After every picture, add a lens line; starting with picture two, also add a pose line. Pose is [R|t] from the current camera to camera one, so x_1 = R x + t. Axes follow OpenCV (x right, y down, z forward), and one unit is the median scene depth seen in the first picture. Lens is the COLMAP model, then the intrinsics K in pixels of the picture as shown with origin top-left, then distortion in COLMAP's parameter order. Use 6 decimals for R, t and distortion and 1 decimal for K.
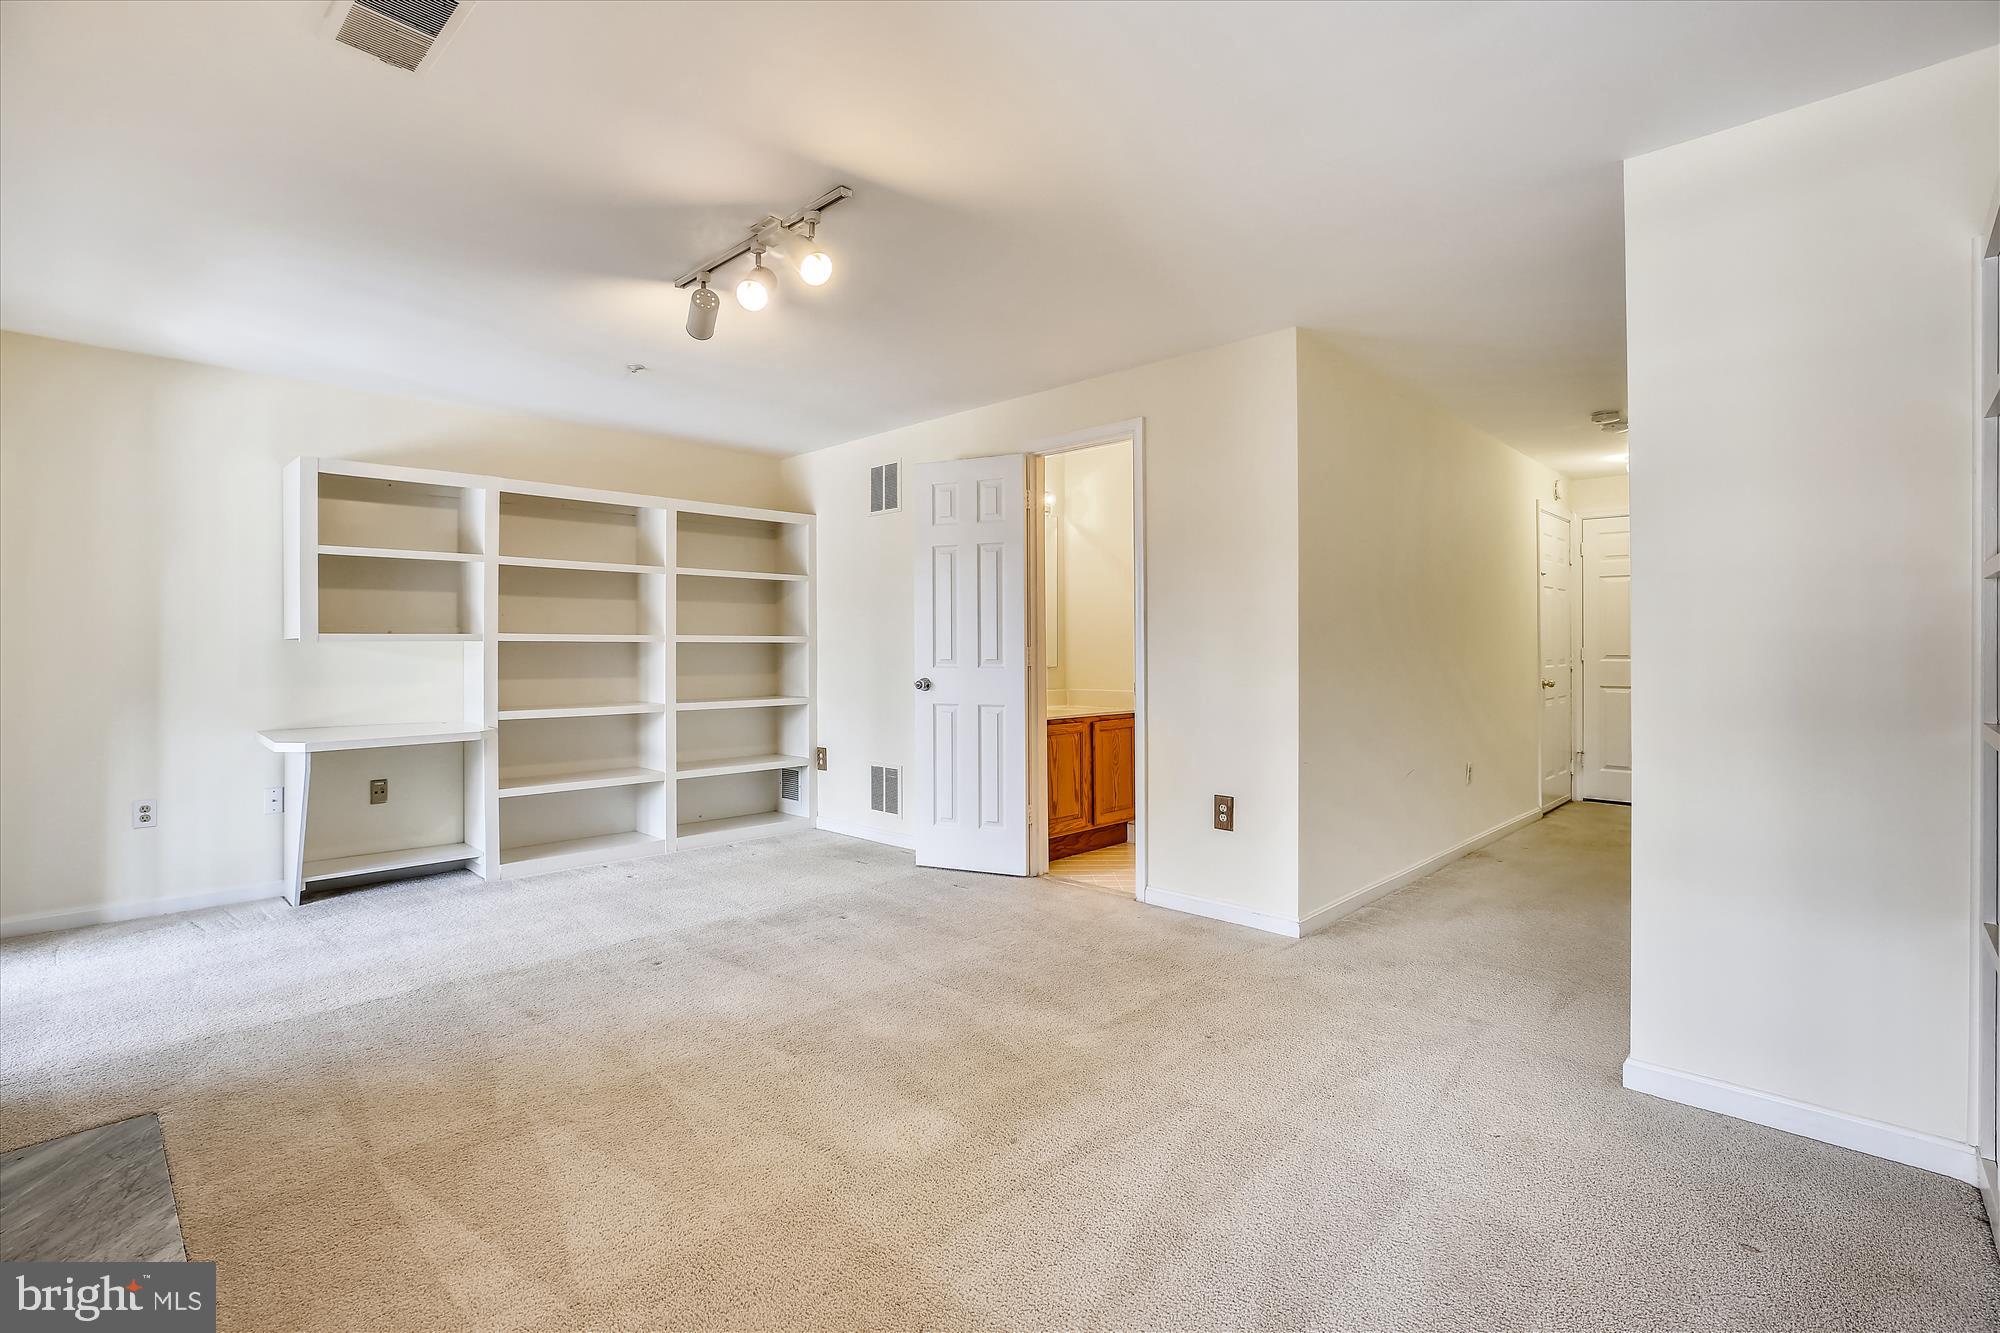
lens RADIAL K [[917.1, 0, 1013.2], [0, 917.1, 661.8], [0, 0, 1]] dist [0.000996, -0.000058]
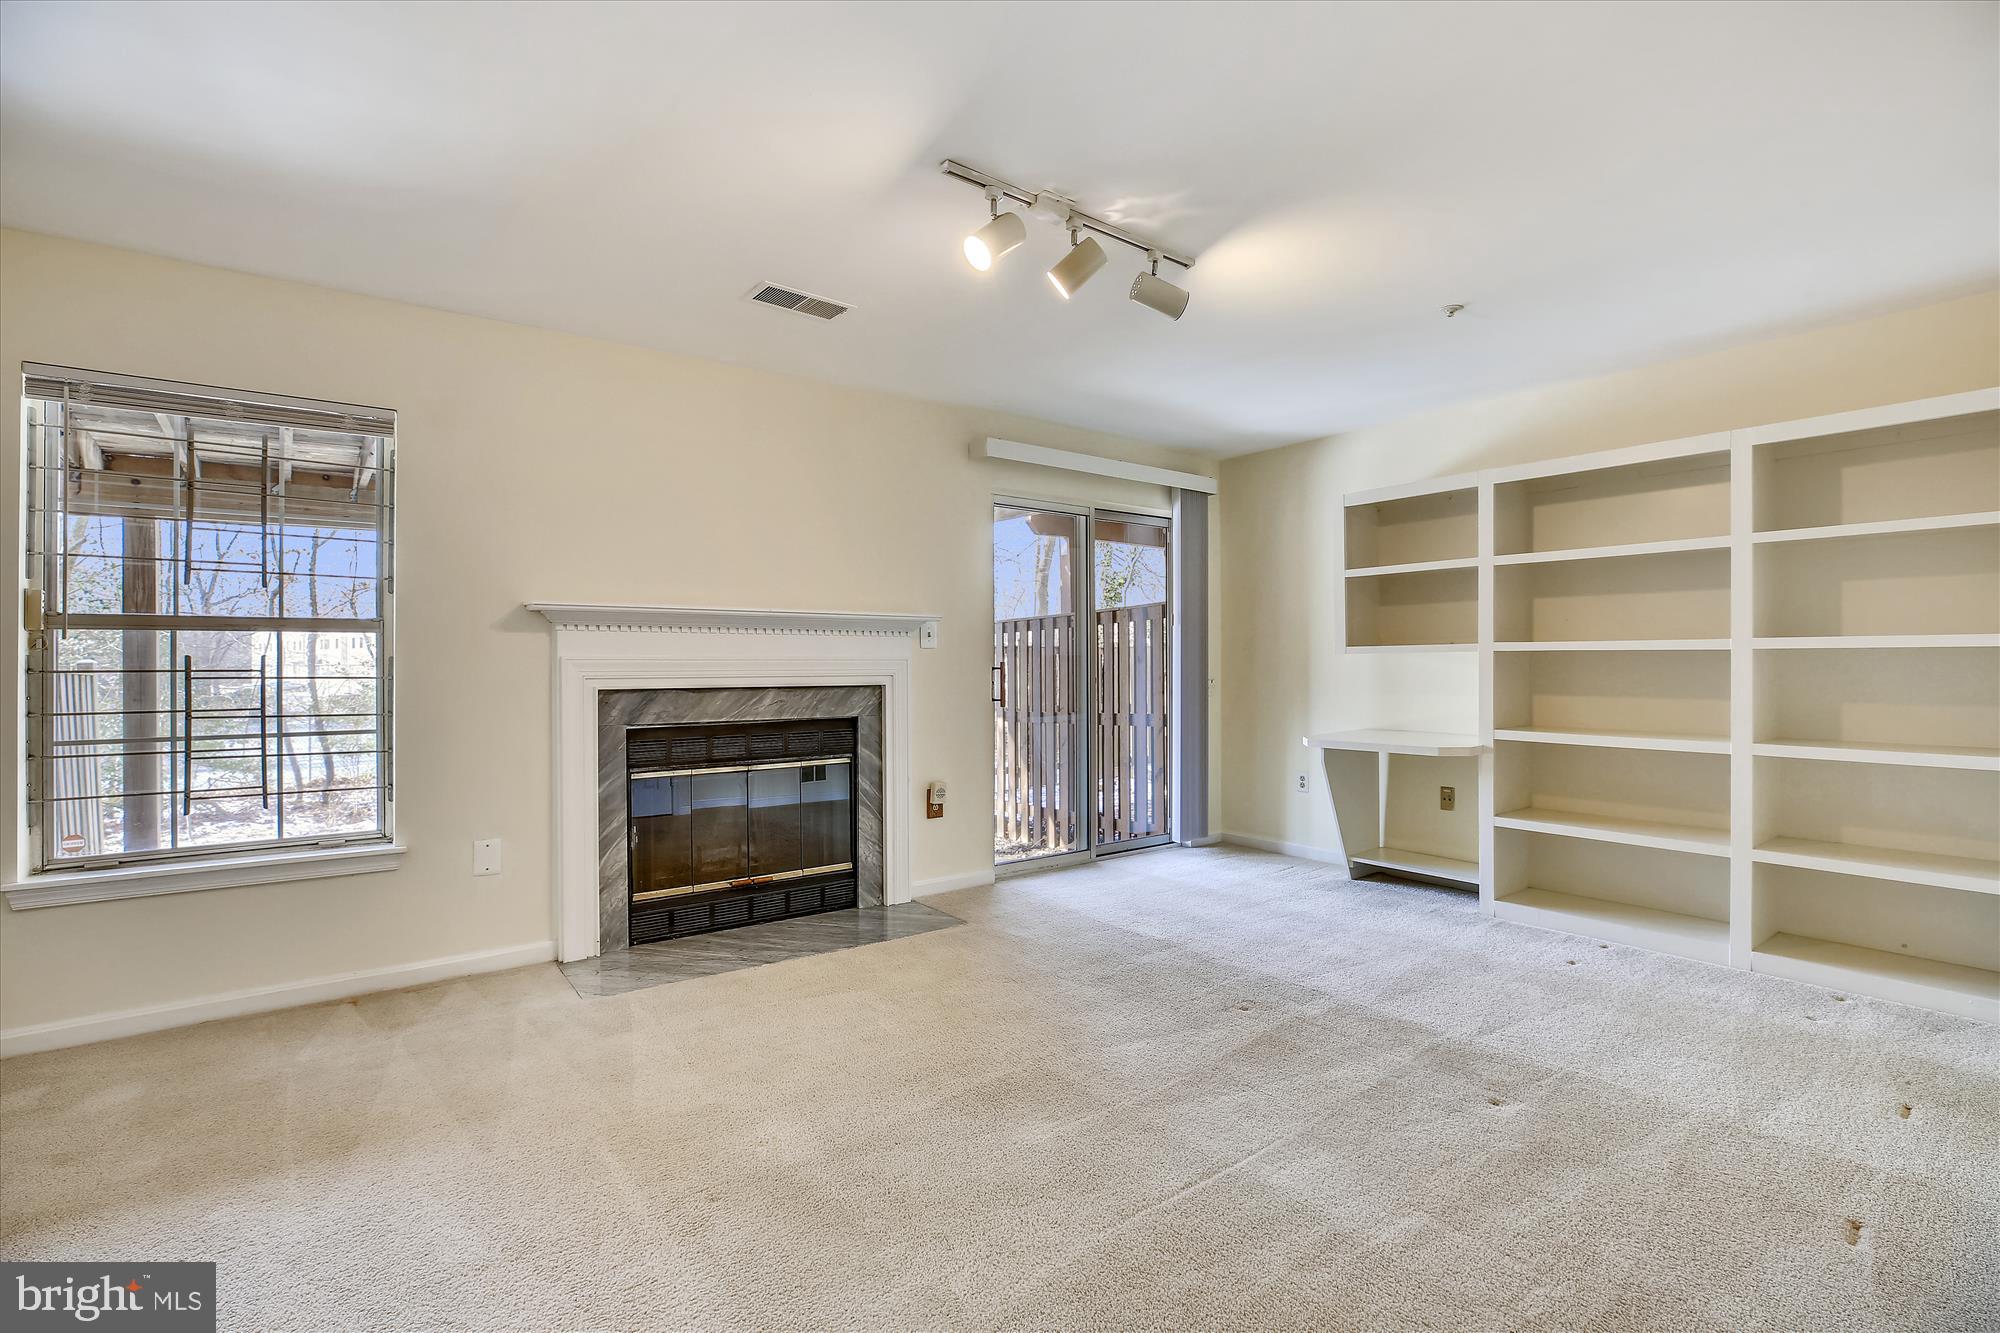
lens RADIAL K [[917.1, 0, 1011.7], [0, 917.1, 657.7], [0, 0, 1]] dist [0.000996, -0.000058]
pose [[-0.136646, -0.003598, -0.990613, 0.421044], [-0.011229, 0.999935, -0.002083, -0.009352], [0.990556, 0.010839, -0.136677, 0.697618]]
